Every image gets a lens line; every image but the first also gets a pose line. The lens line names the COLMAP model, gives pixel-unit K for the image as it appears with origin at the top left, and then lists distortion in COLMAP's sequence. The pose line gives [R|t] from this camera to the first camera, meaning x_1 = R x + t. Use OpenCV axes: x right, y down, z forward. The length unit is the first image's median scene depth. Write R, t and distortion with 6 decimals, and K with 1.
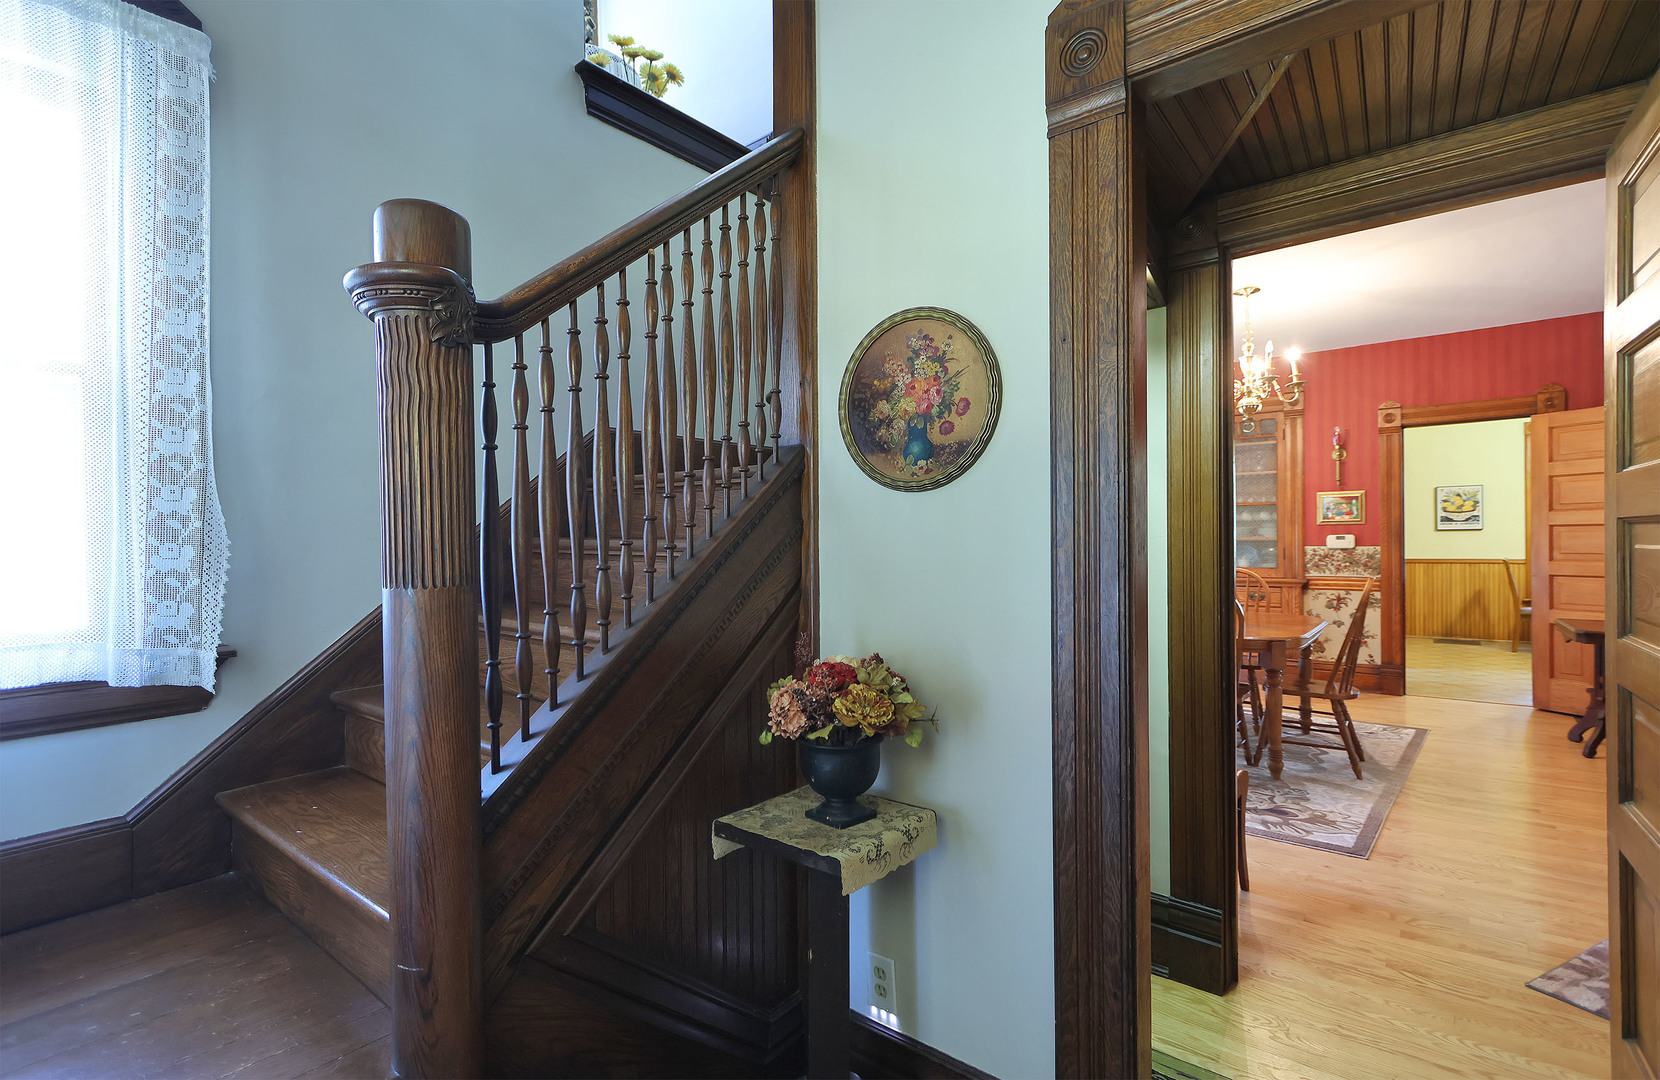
lens RADIAL K [[765.1, 0, 802.6], [0, 765.1, 548.5], [0, 0, 1]] dist [0.000572, -0.000365]
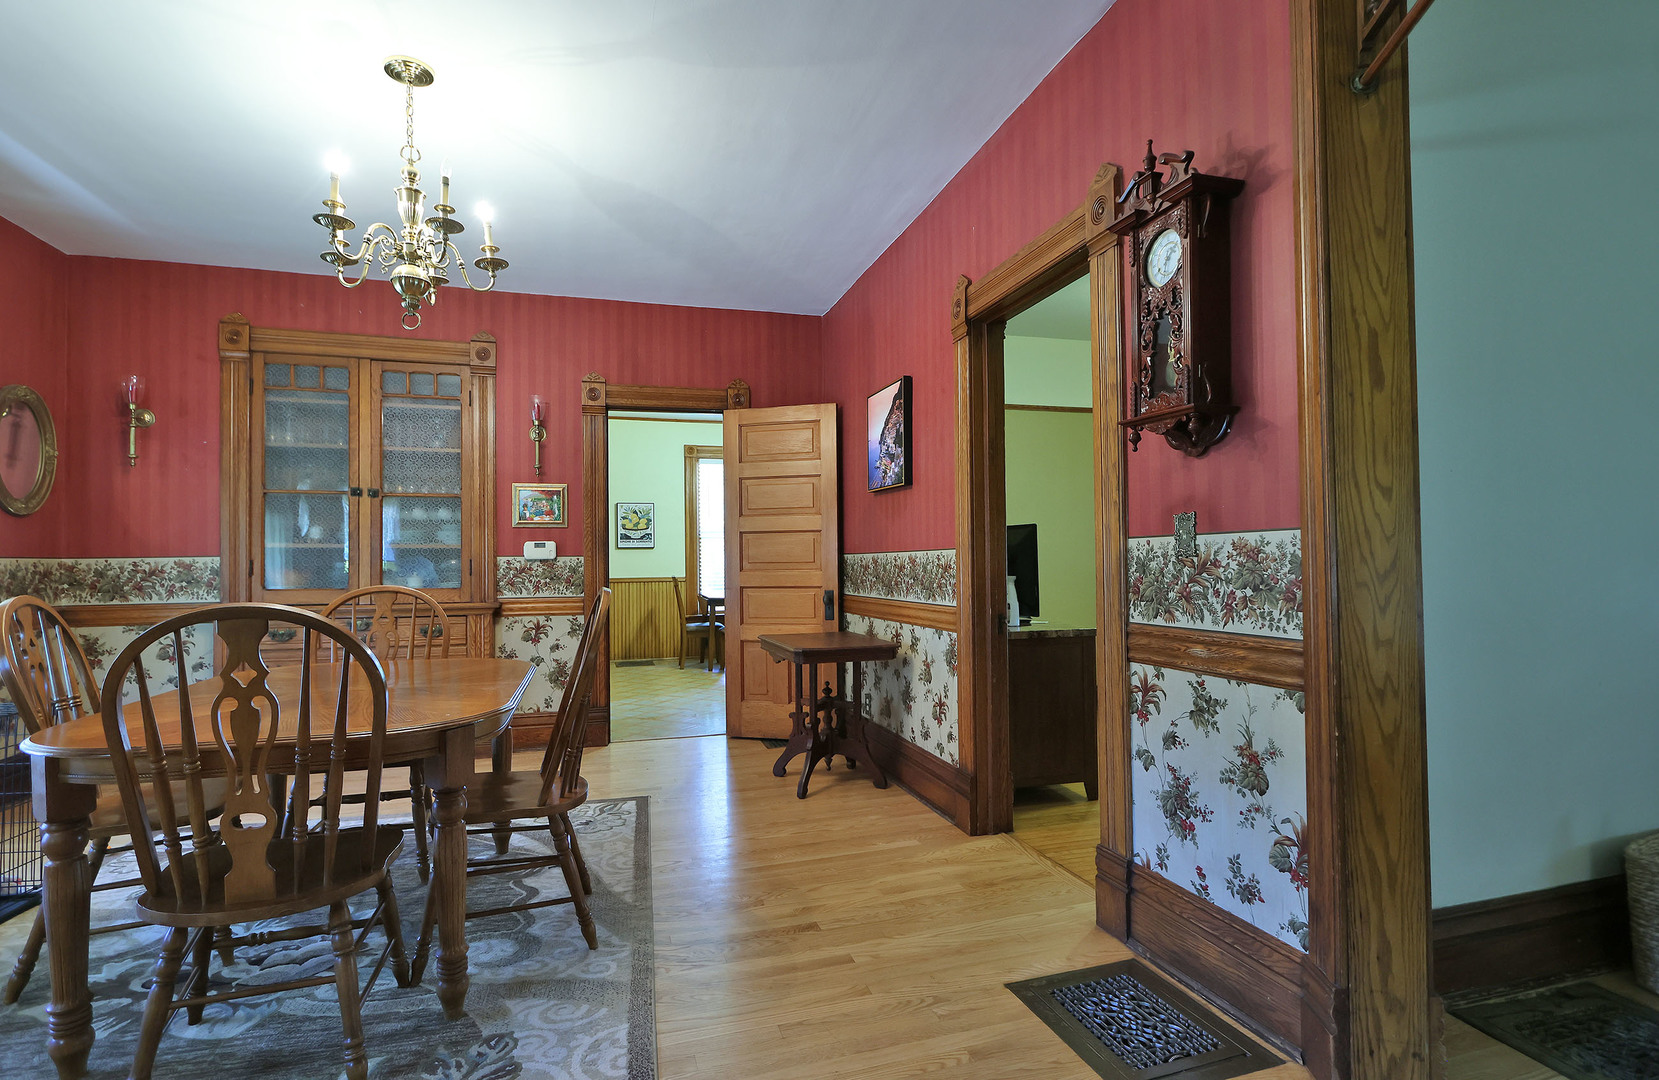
lens RADIAL K [[764.6, 0, 802.1], [0, 764.6, 548.5], [0, 0, 1]] dist [0.000572, -0.000365]
pose [[0.564117, 0.023196, 0.825369, 0.235182], [0.013287, 0.999221, -0.037163, 0.020723], [-0.825588, 0.031931, 0.563370, 0.374464]]
